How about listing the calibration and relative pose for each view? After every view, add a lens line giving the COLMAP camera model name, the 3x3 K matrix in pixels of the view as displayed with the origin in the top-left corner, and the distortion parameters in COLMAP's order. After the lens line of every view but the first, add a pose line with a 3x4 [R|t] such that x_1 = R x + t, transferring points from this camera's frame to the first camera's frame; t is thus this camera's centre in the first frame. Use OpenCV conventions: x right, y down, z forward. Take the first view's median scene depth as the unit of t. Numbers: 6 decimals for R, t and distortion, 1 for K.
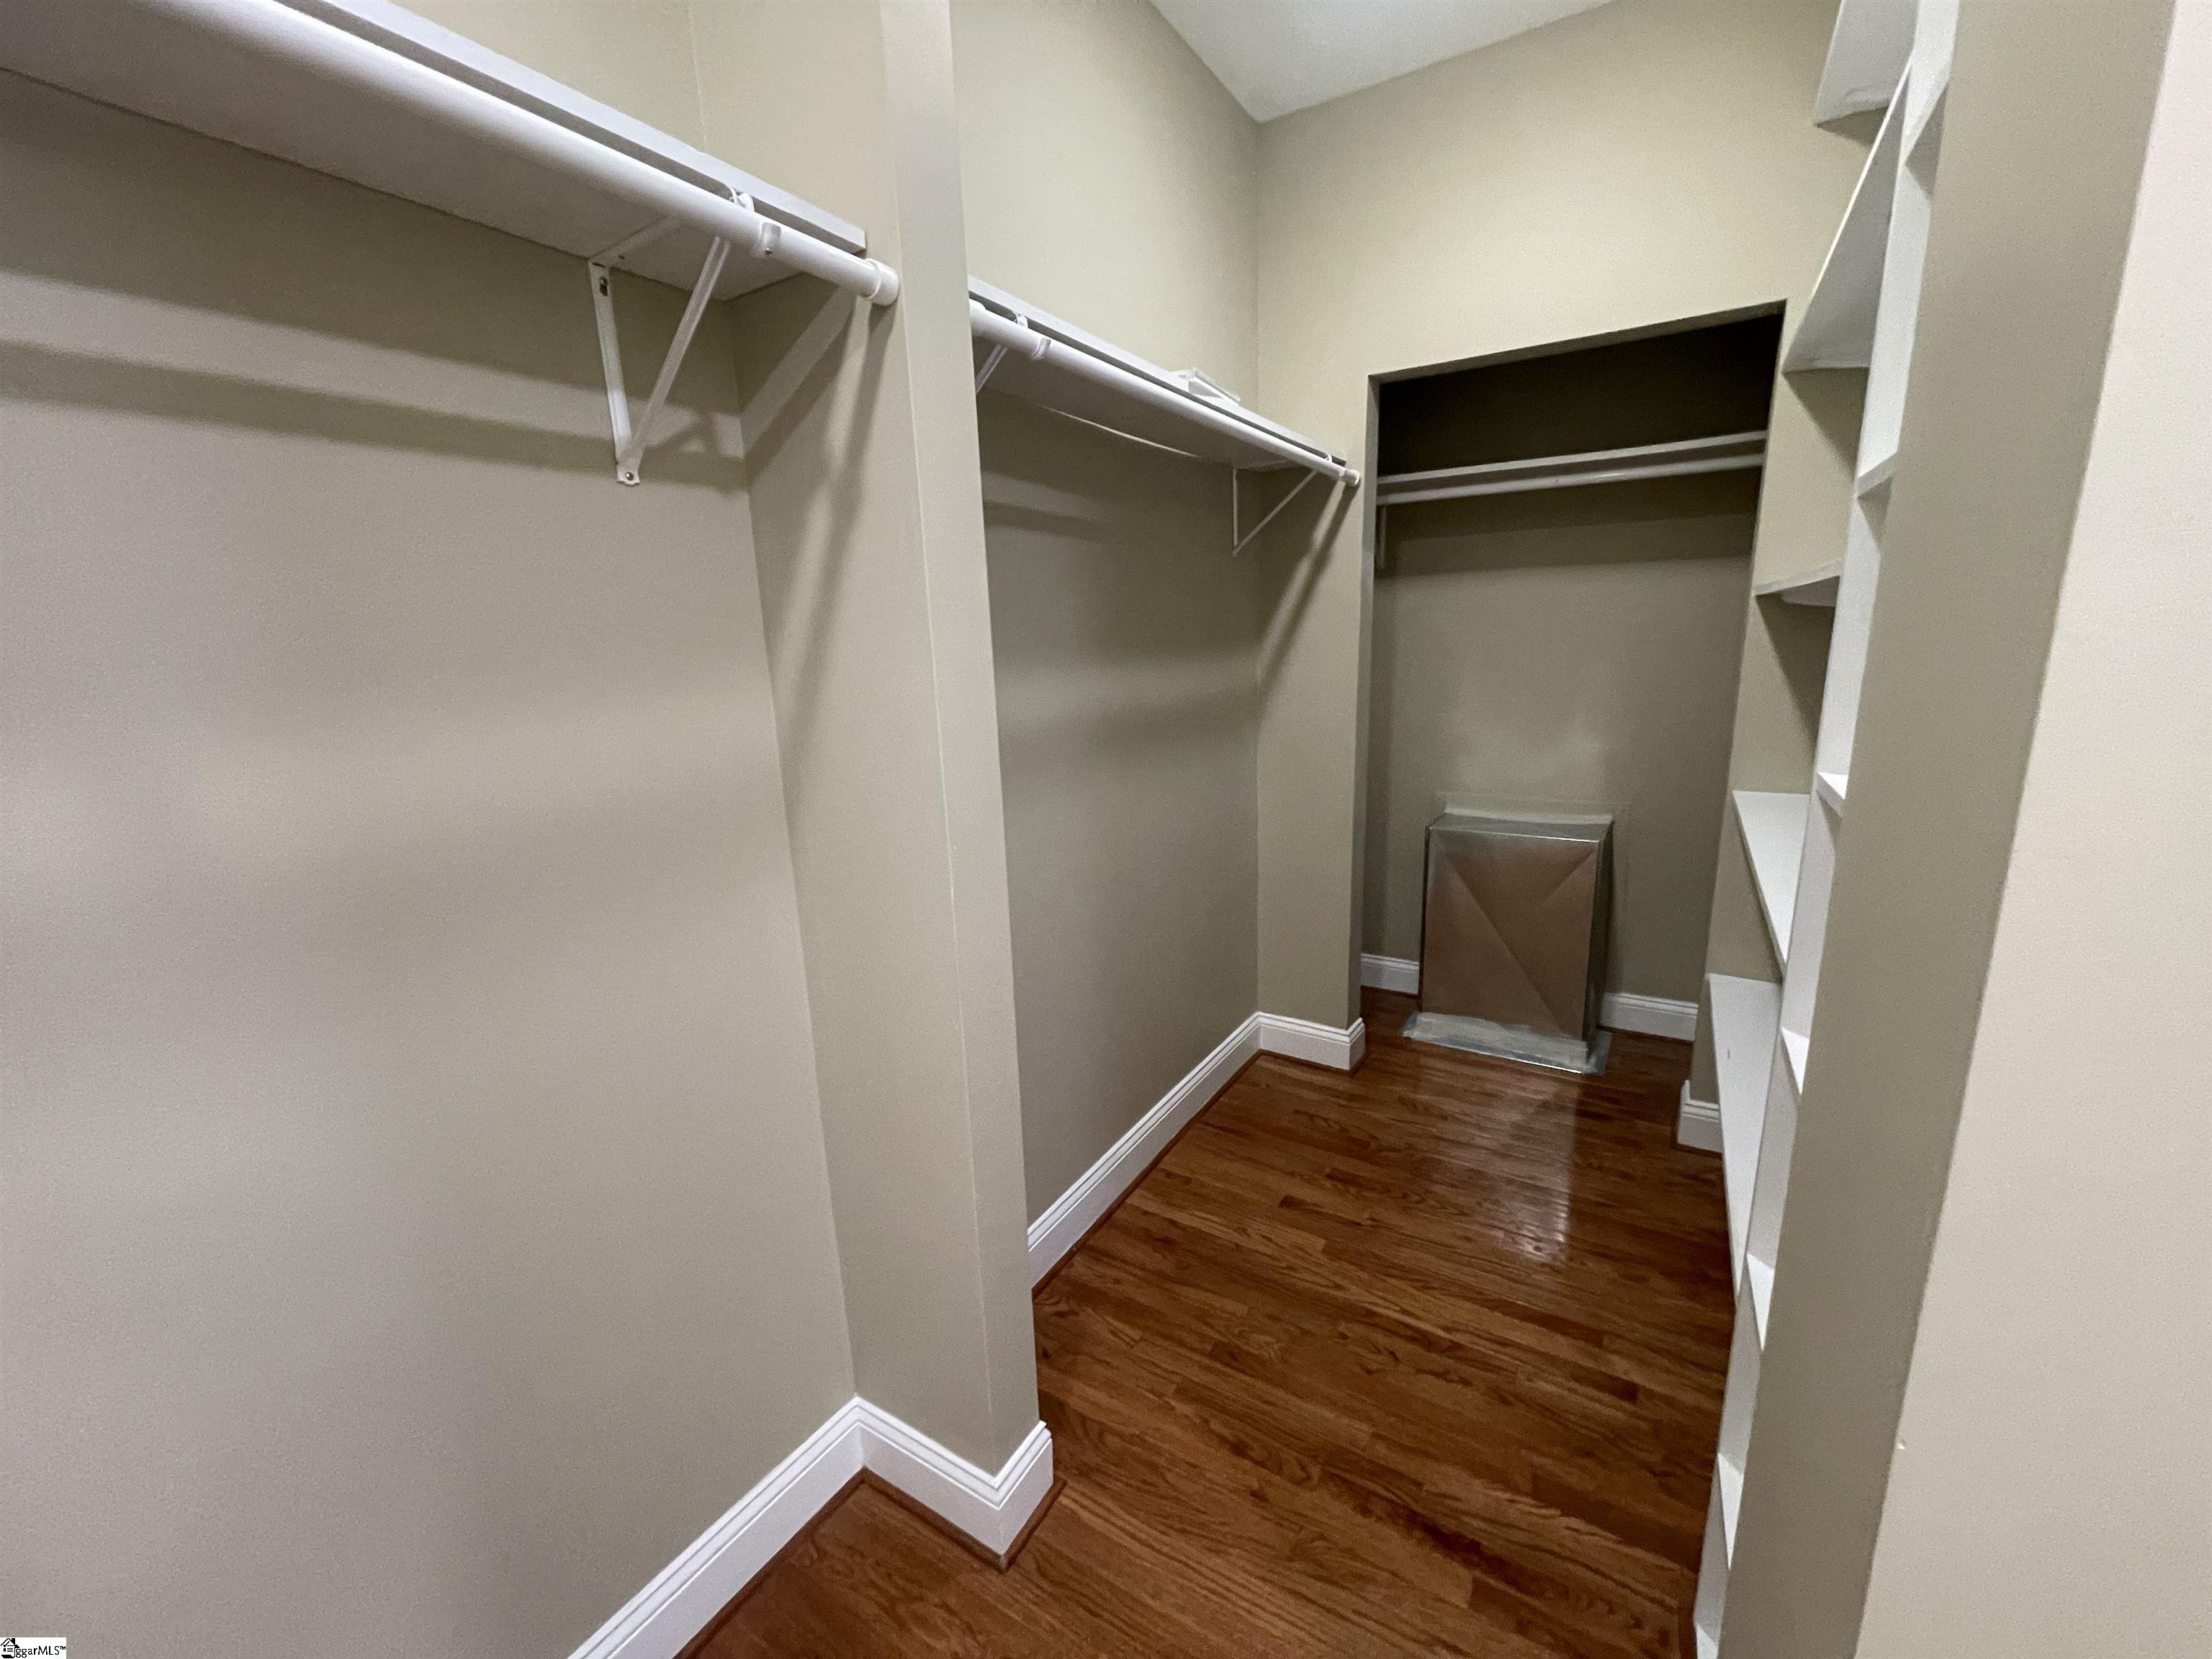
lens RADIAL K [[892.4, 0, 1103.4], [0, 892.4, 829.3], [0, 0, 1]] dist [0.001255, -0.002068]
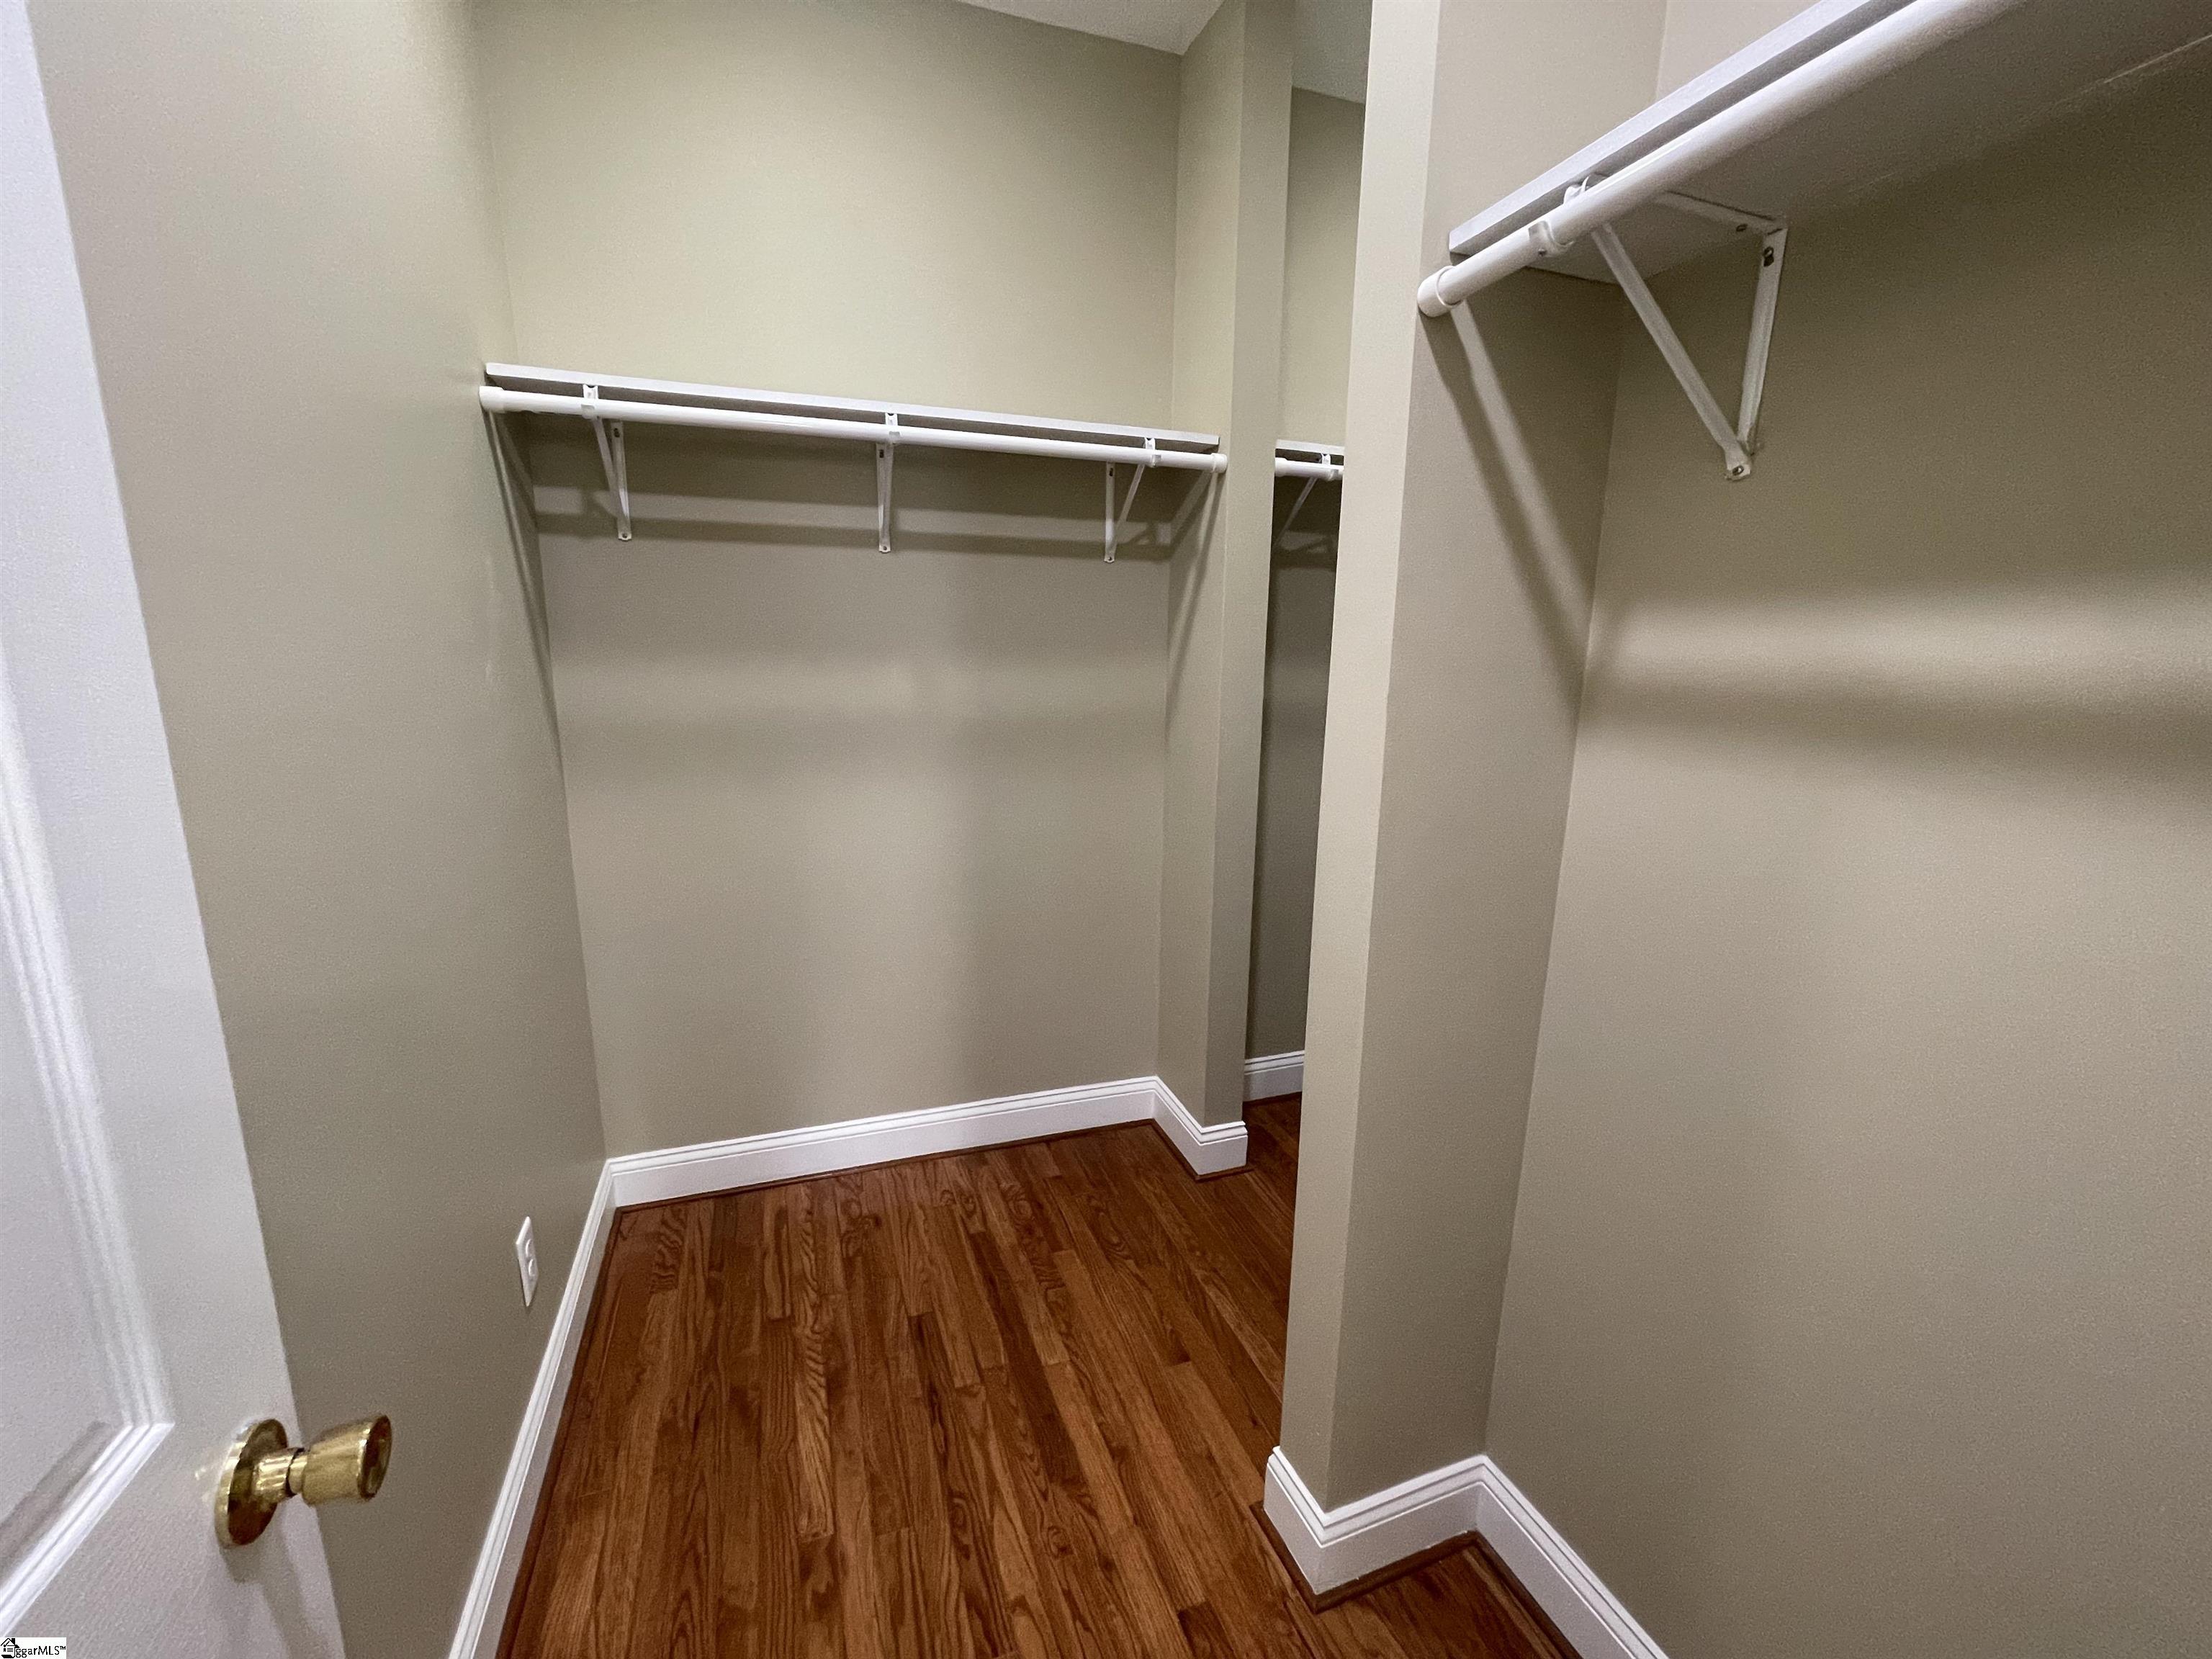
lens RADIAL K [[892.4, 0, 1110.5], [0, 892.4, 825.2], [0, 0, 1]] dist [0.001255, -0.002068]
pose [[0.790448, 0.164983, -0.589892, 0.781118], [-0.170163, 0.984282, 0.047271, 0.119312], [0.588419, 0.063012, 0.806097, -0.628632]]
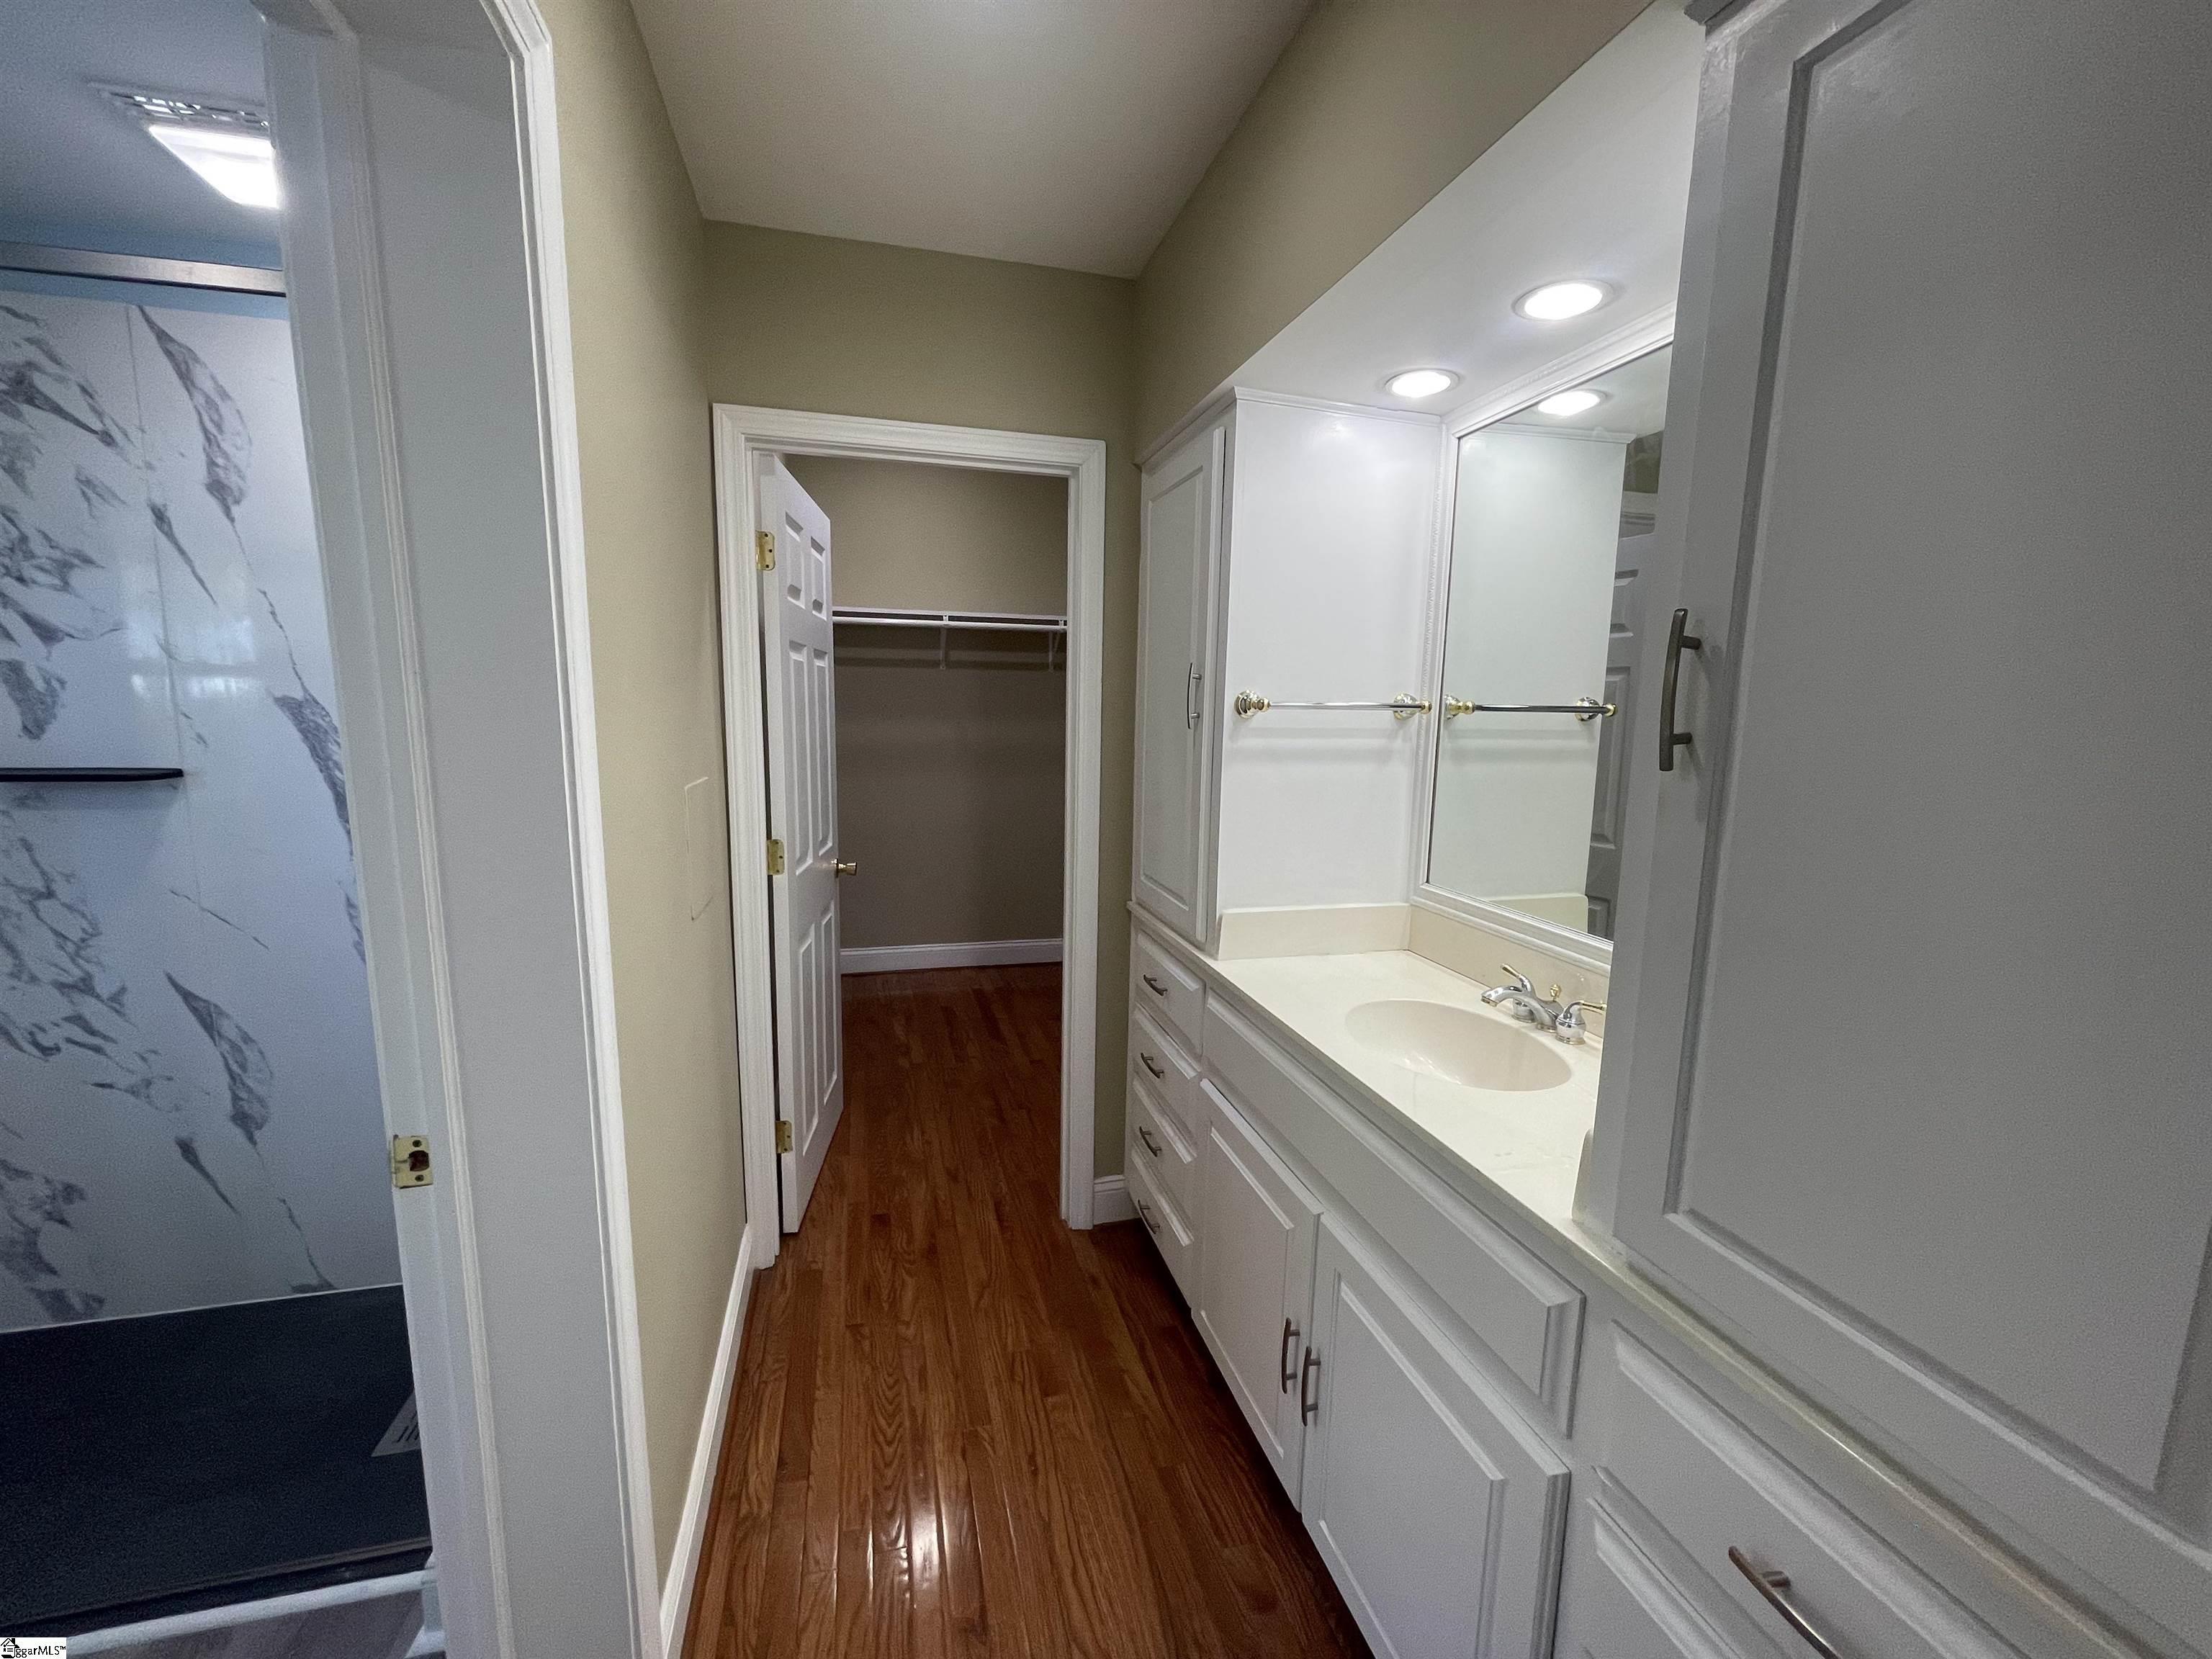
lens RADIAL K [[892.4, 0, 1096.0], [0, 892.4, 830.0], [0, 0, 1]] dist [0.001255, -0.002068]
pose [[0.725913, 0.142823, -0.672794, 2.620399], [-0.188065, 0.982141, 0.005578, 0.306759], [0.661575, 0.122480, 0.739809, -1.939465]]
